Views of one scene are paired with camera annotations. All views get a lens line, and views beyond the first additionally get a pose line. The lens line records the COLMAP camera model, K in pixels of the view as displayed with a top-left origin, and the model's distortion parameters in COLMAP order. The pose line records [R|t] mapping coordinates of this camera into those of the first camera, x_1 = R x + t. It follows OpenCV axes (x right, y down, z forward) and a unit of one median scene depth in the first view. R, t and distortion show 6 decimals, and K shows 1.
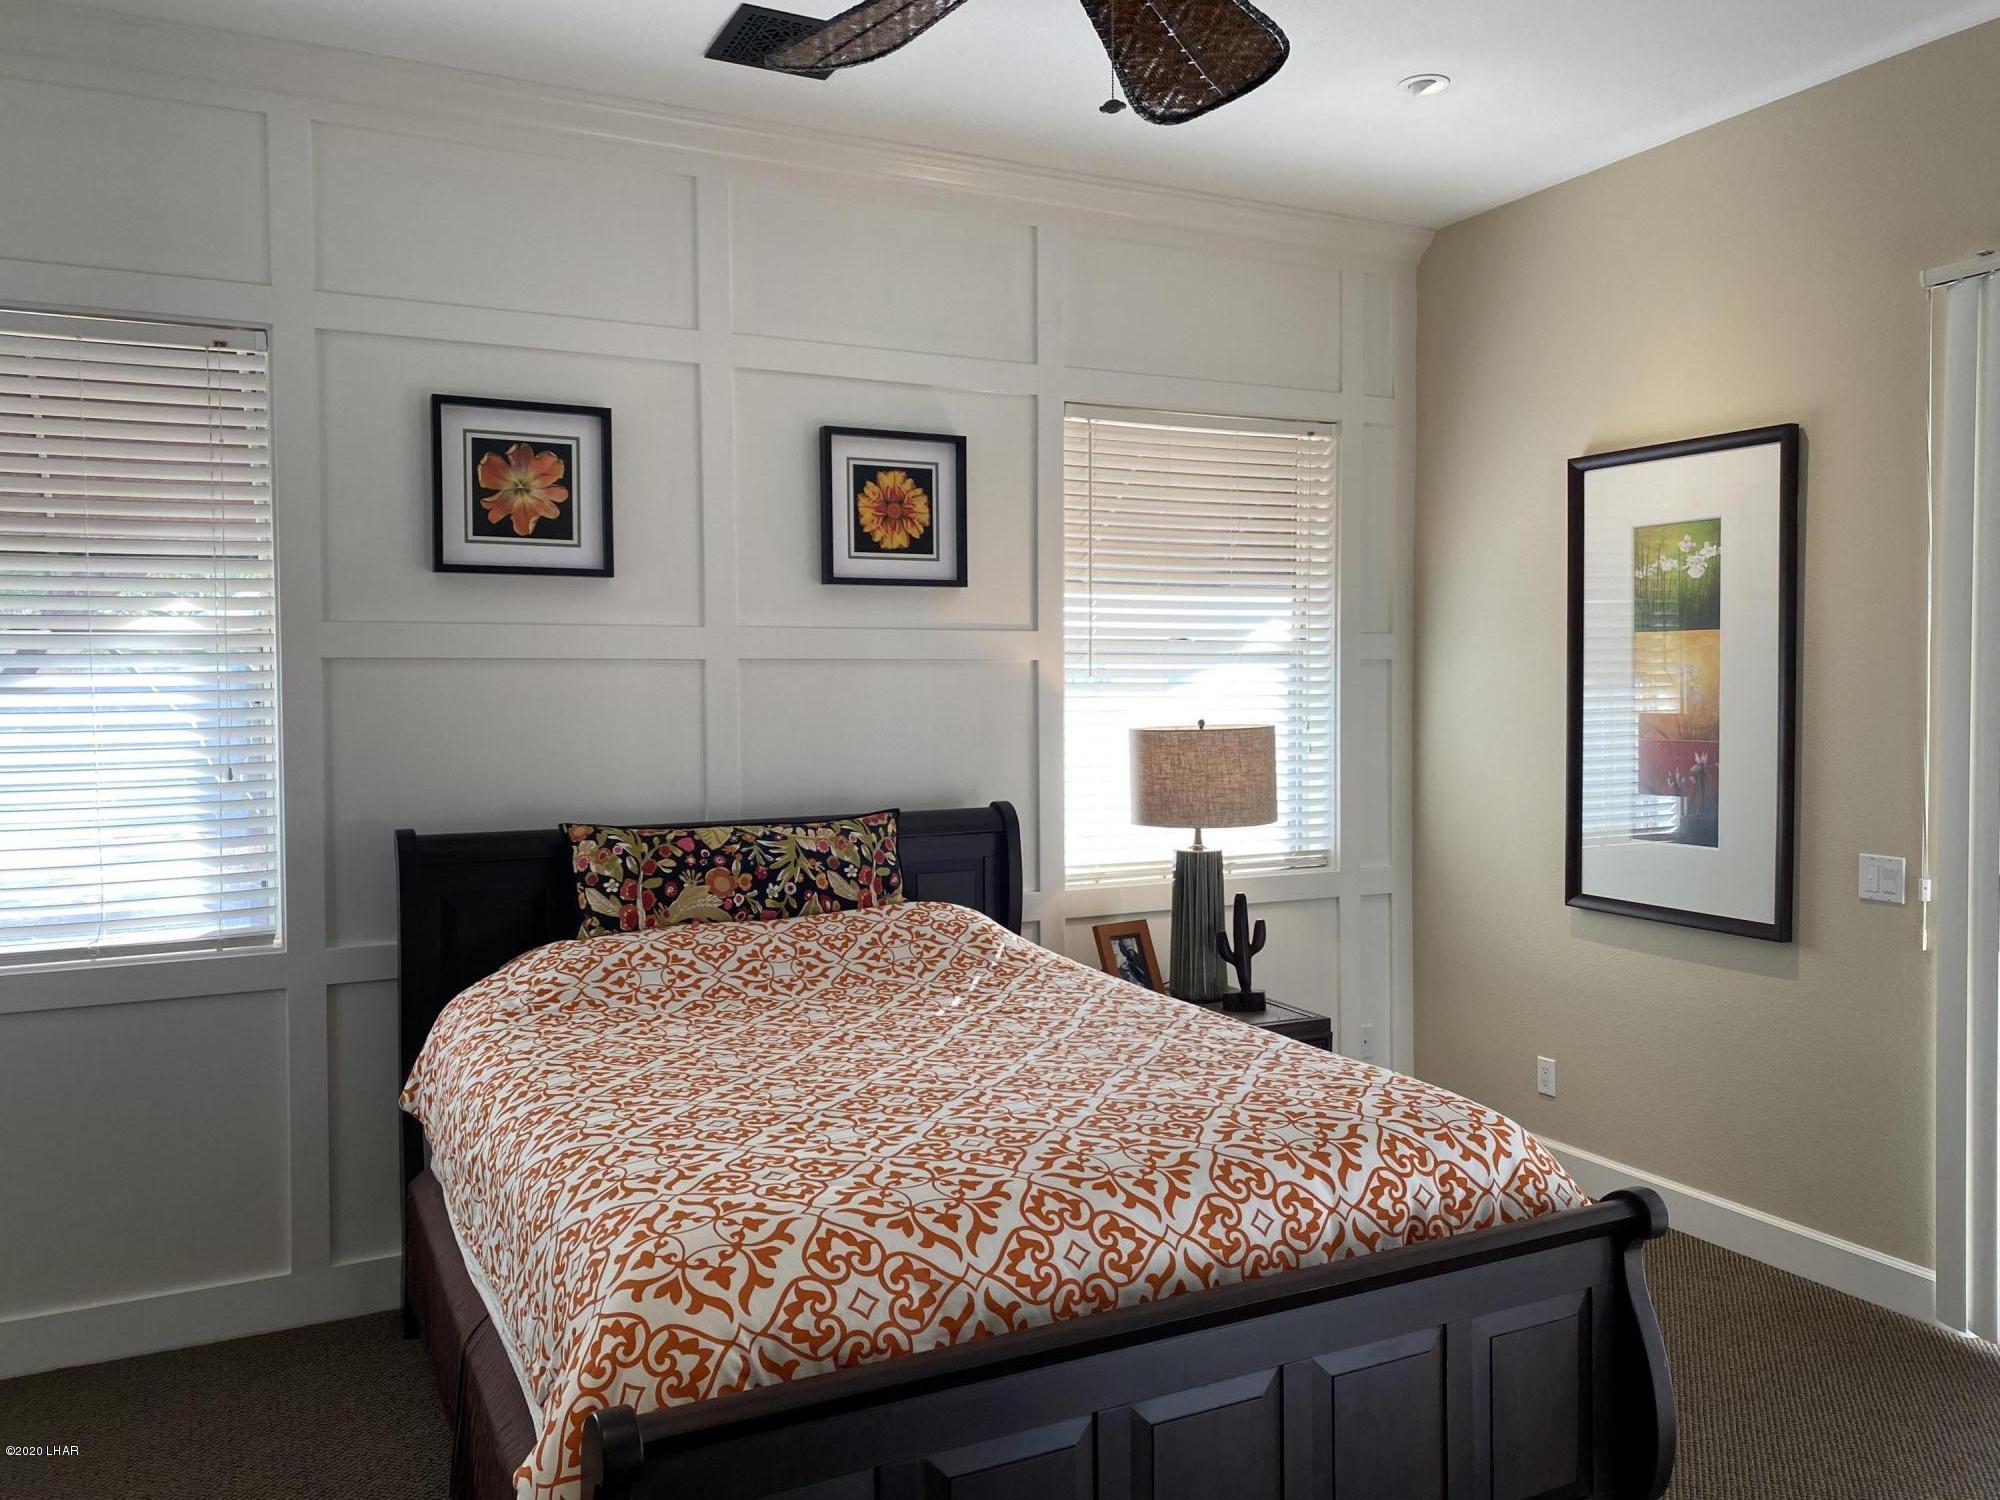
lens RADIAL K [[1524.8, 0, 1001.7], [0, 1524.8, 733.9], [0, 0, 1]] dist [0.043531, -0.058309]
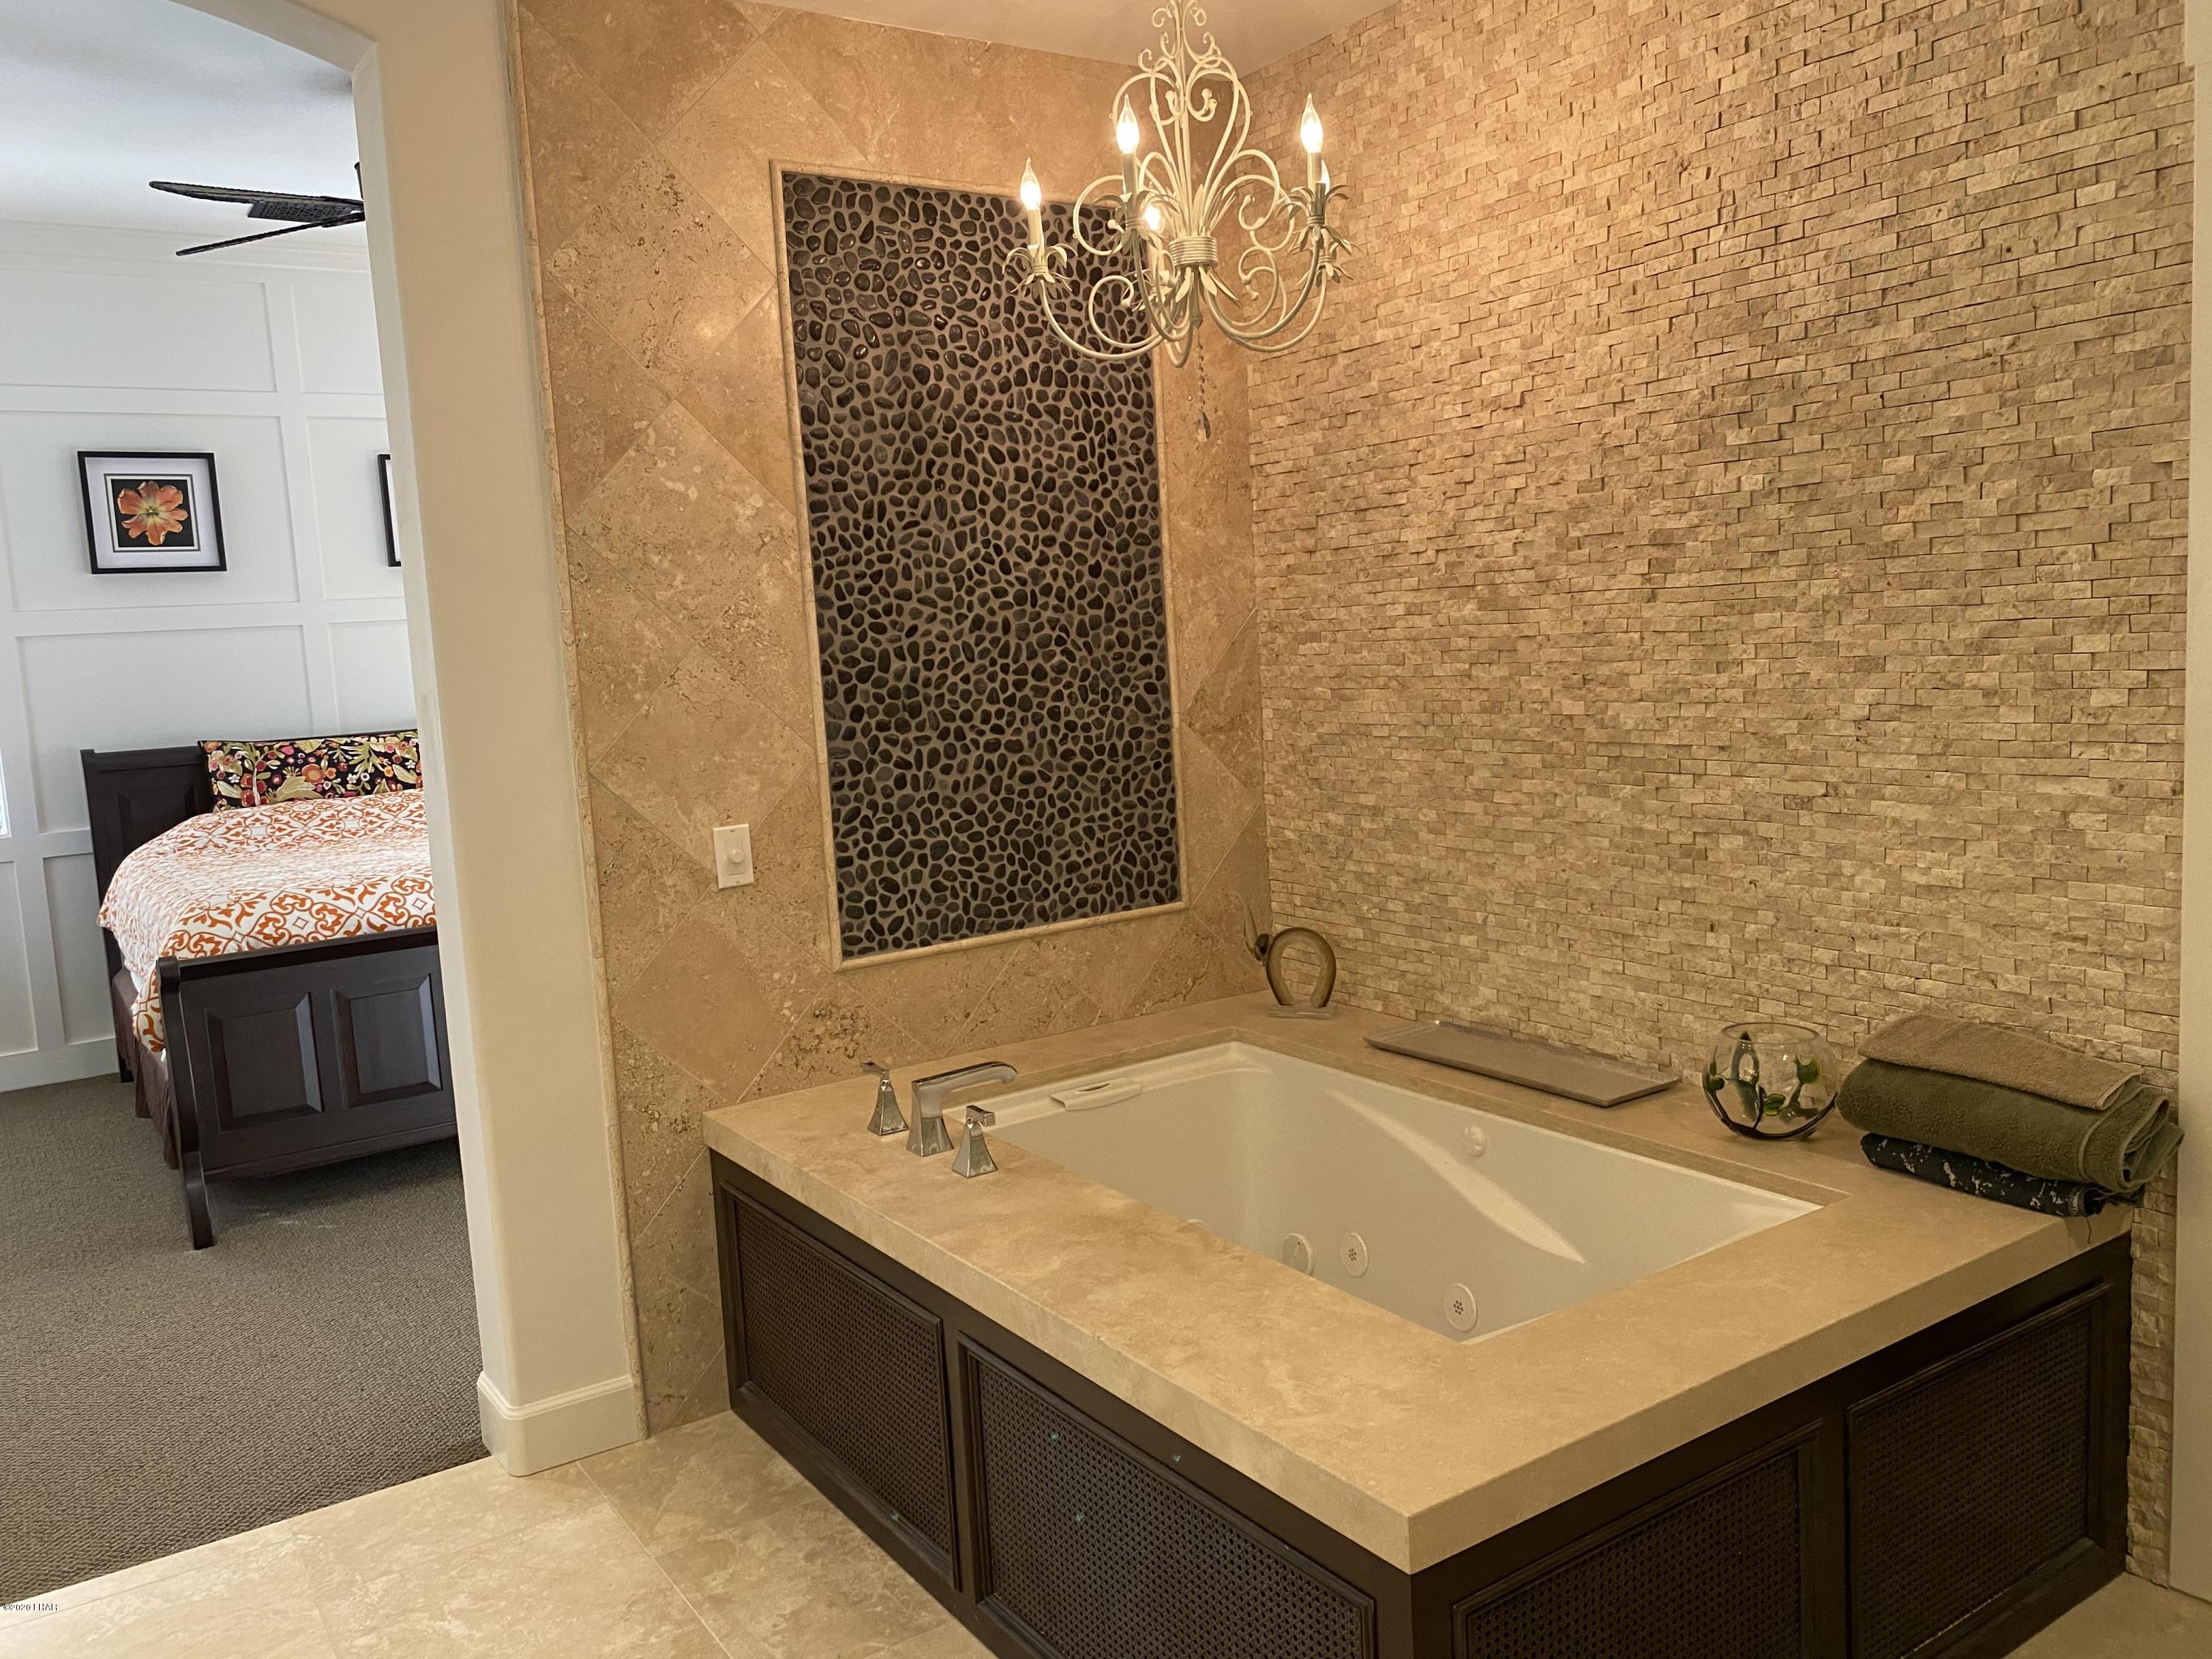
lens RADIAL K [[1686.4, 0, 1101.5], [0, 1686.4, 839.8], [0, 0, 1]] dist [0.043531, -0.058309]
pose [[0.990847, -0.060199, 0.120822, 0.380650], [0.049783, 0.994924, 0.087448, 0.053876], [-0.125473, -0.080633, 0.988815, -0.760216]]
